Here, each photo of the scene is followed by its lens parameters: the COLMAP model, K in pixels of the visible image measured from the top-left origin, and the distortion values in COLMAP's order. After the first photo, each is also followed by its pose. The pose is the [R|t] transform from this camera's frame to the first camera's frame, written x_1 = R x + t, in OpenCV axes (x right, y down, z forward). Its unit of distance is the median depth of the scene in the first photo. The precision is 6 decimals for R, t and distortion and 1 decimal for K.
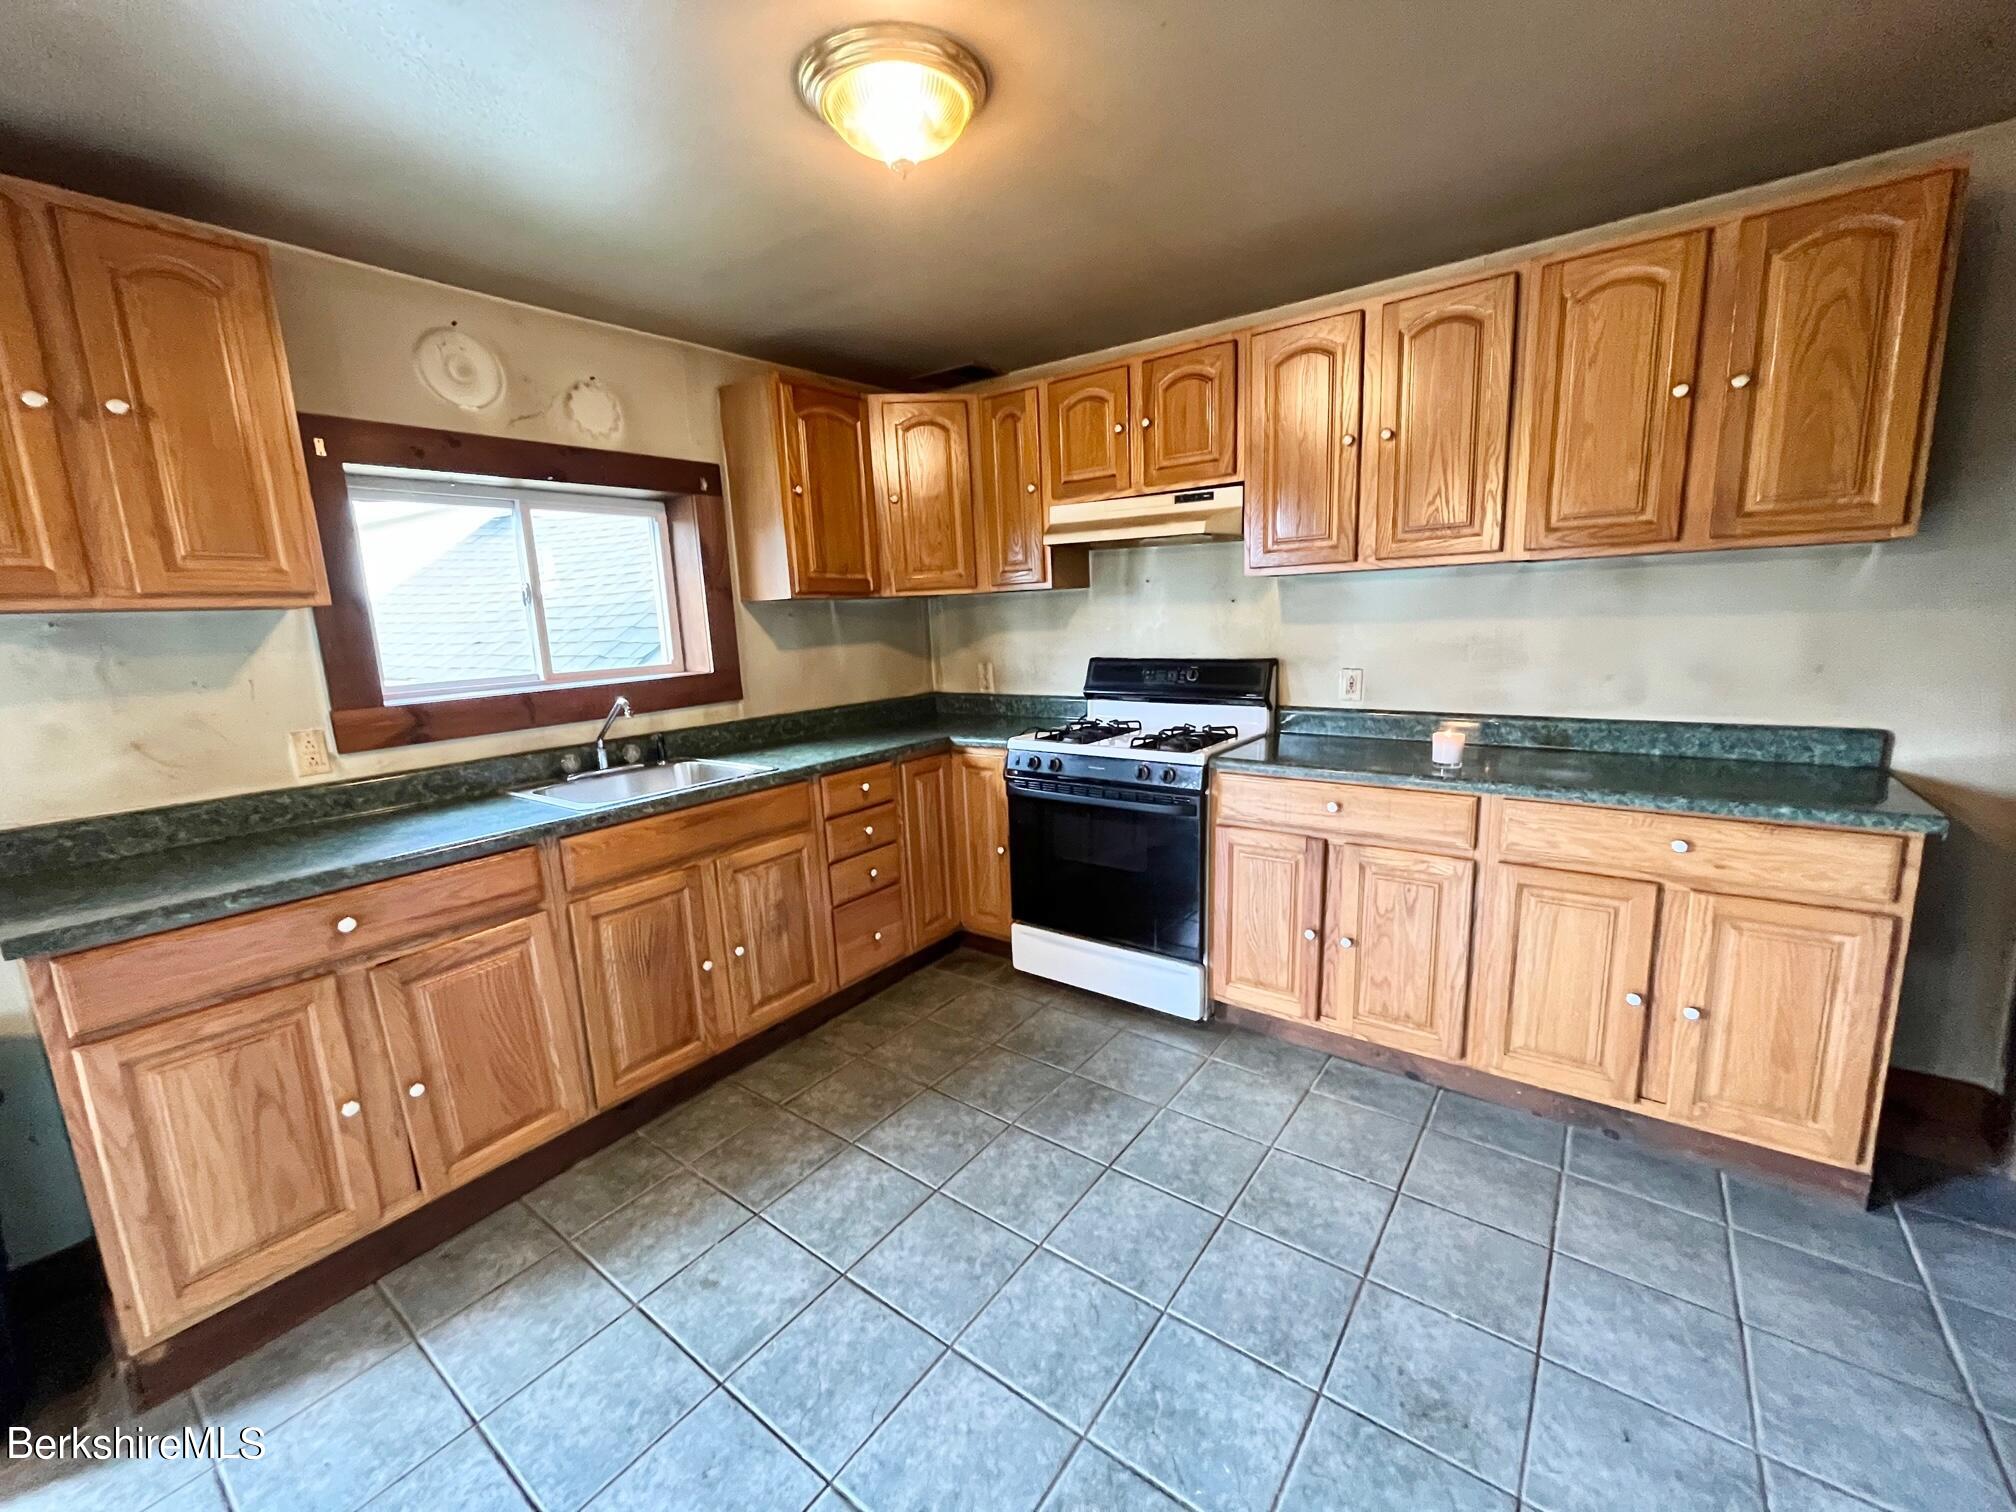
lens RADIAL K [[818.3, 0, 1004.3], [0, 818.3, 758.0], [0, 0, 1]] dist [-0.001666, -0.000385]
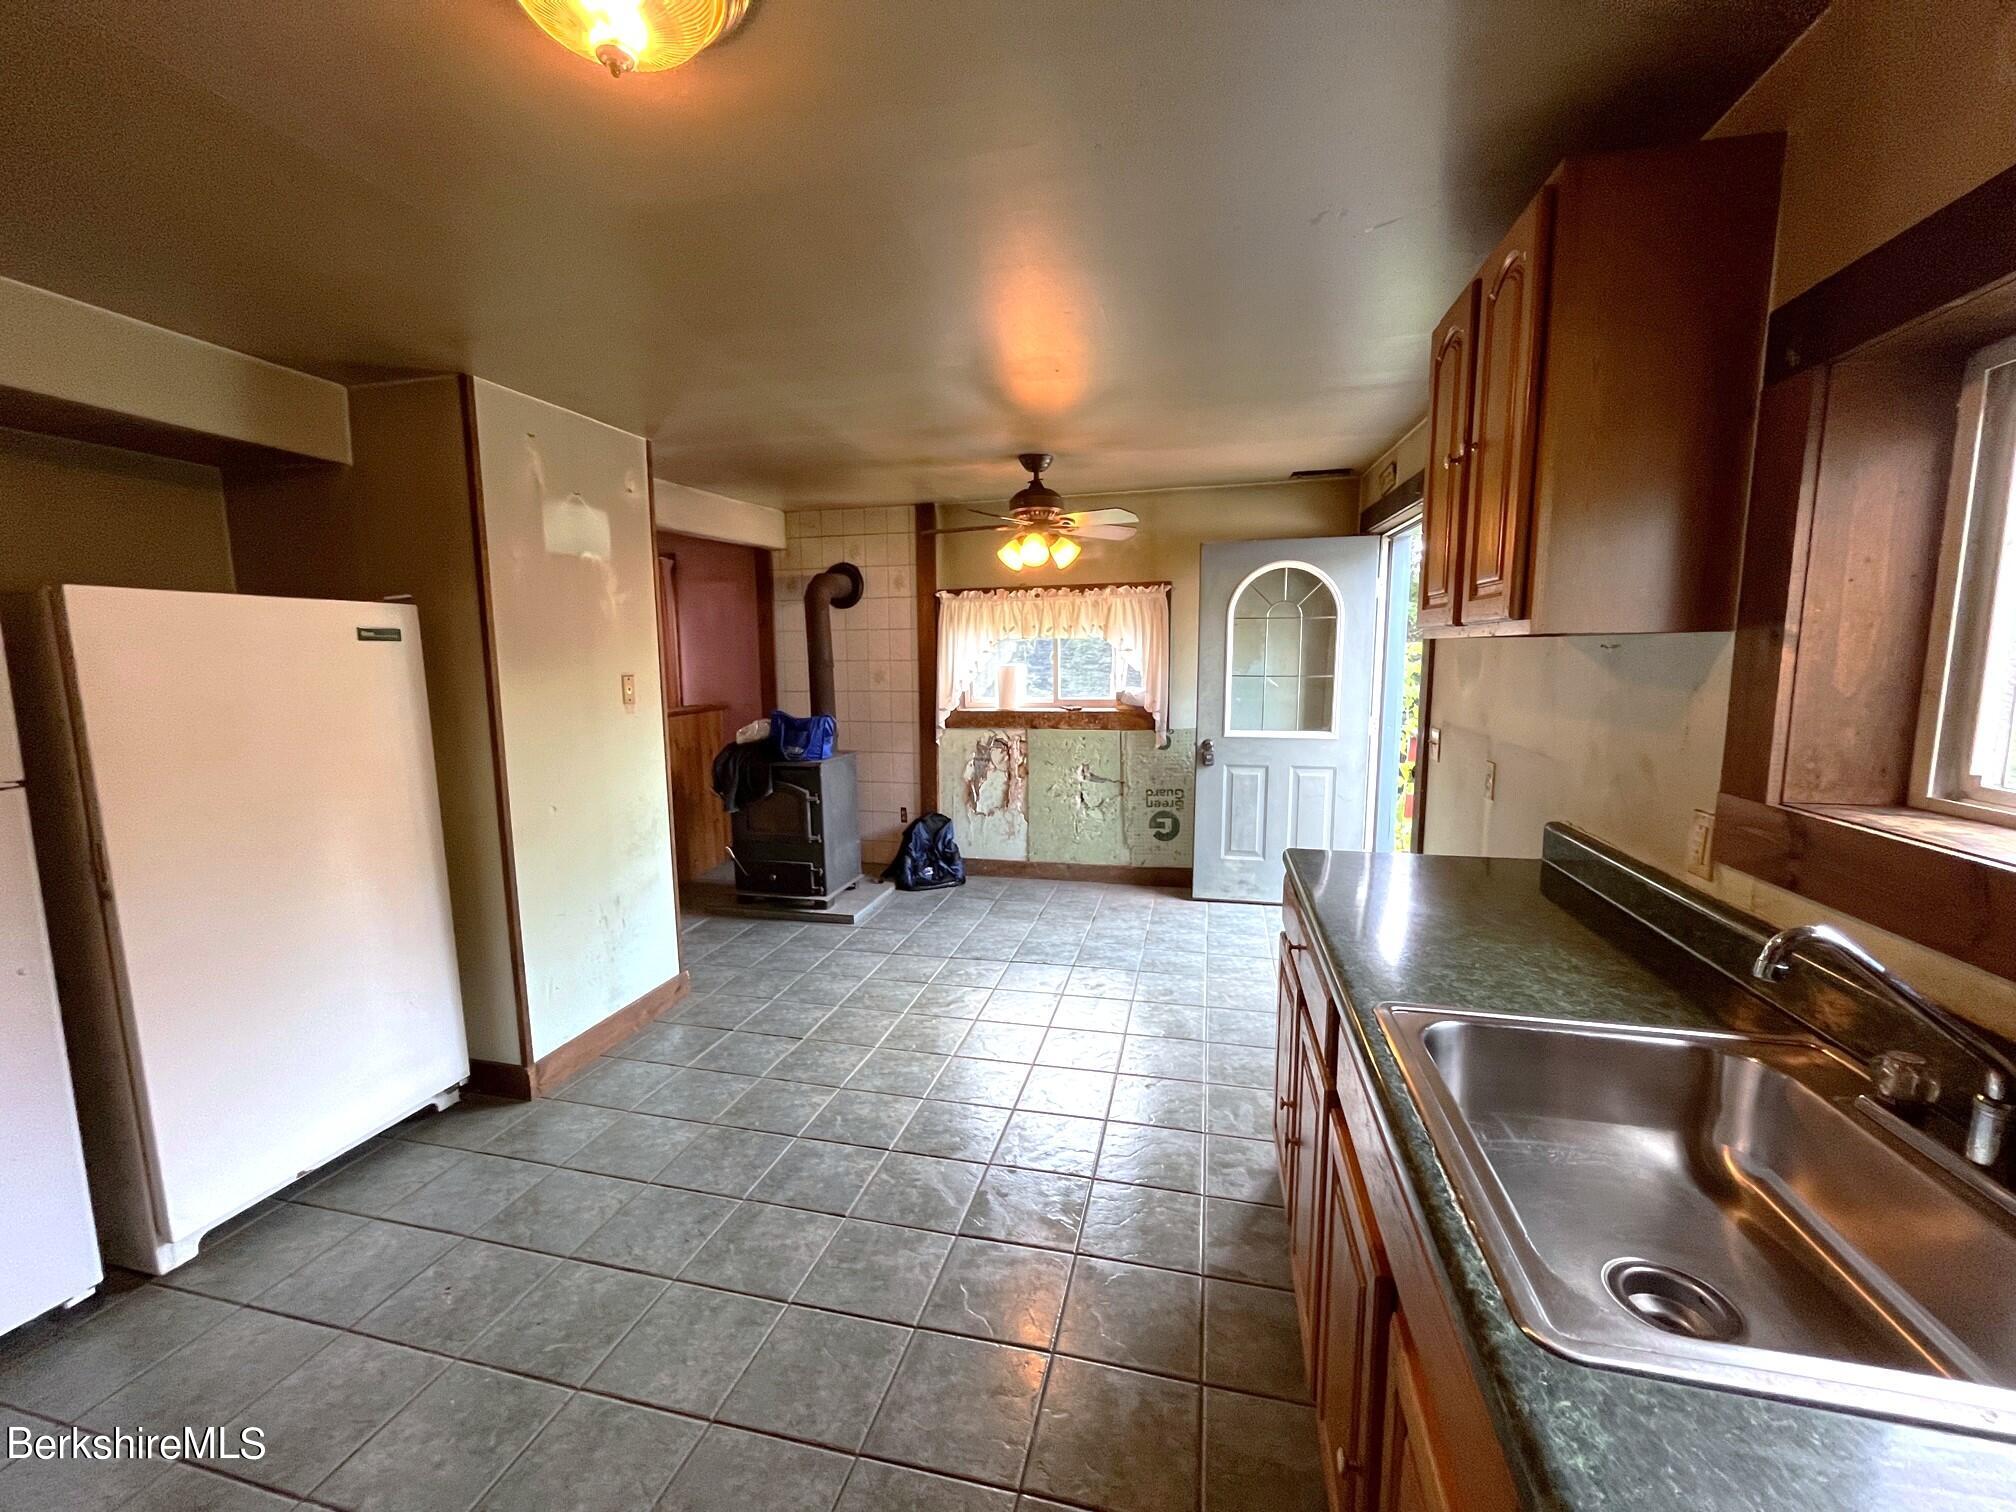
lens RADIAL K [[815.7, 0, 1008.0], [0, 815.7, 756.0], [0, 0, 1]] dist [-0.000727, -0.000042]
pose [[-0.917952, 0.101374, -0.383519, -0.063902], [-0.019493, 0.954101, 0.298851, -0.228735], [0.396211, 0.281807, -0.873843, 1.156225]]
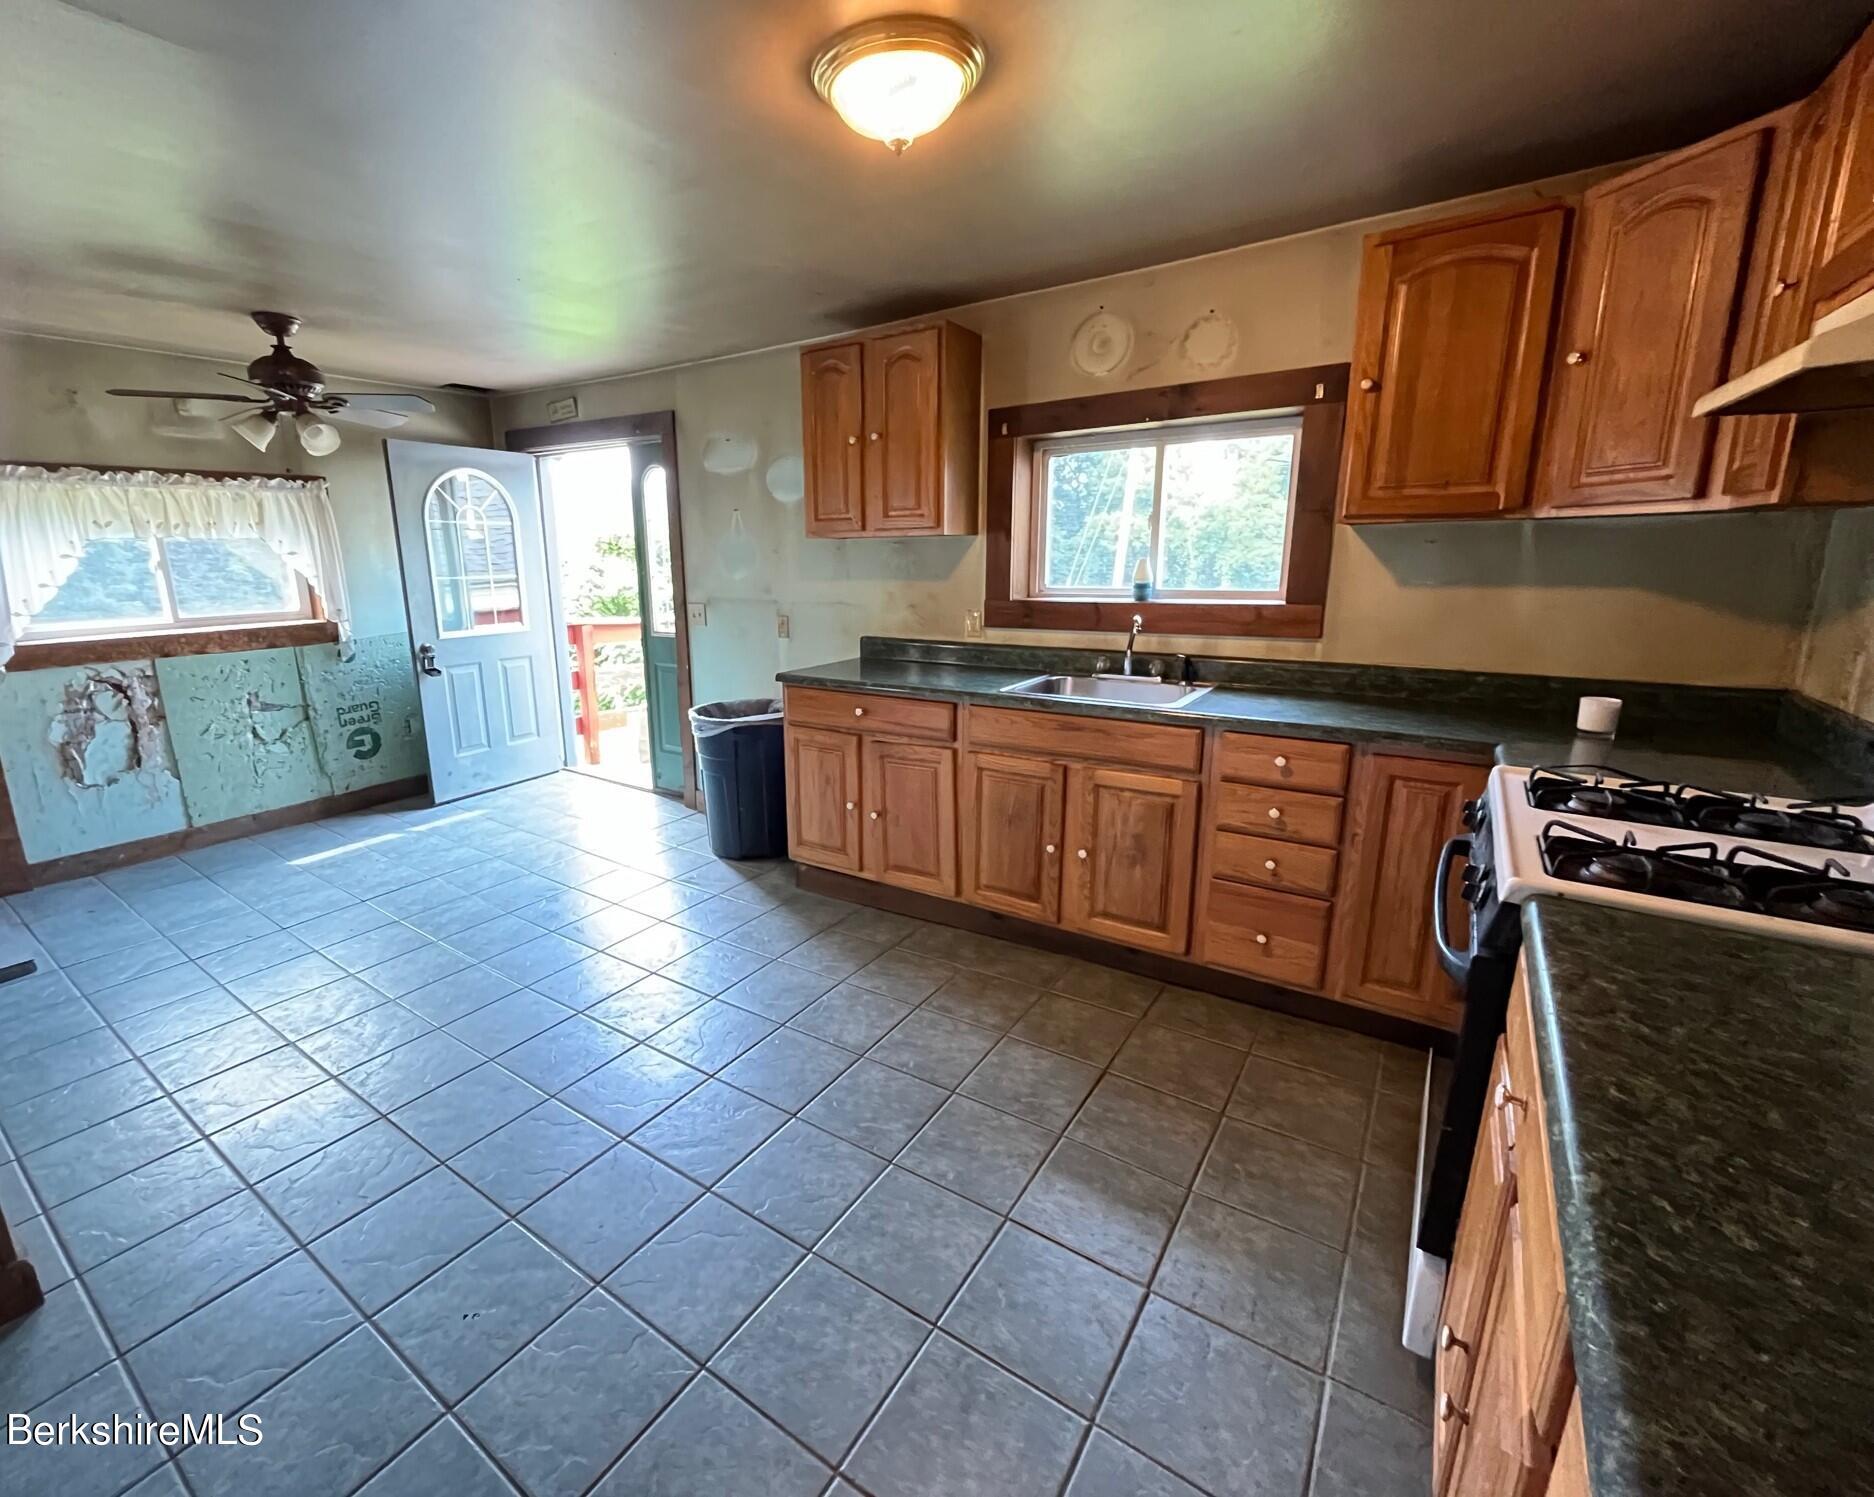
lens RADIAL K [[815.1, 0, 862.4], [0, 815.1, 748.1], [0, 0, 1]] dist [-0.013876, -0.000196]
pose [[0.020616, 0.273050, -0.961779, 0.687200], [-0.159409, 0.950575, 0.266452, -0.145830], [0.986997, 0.147823, 0.063124, 0.614783]]
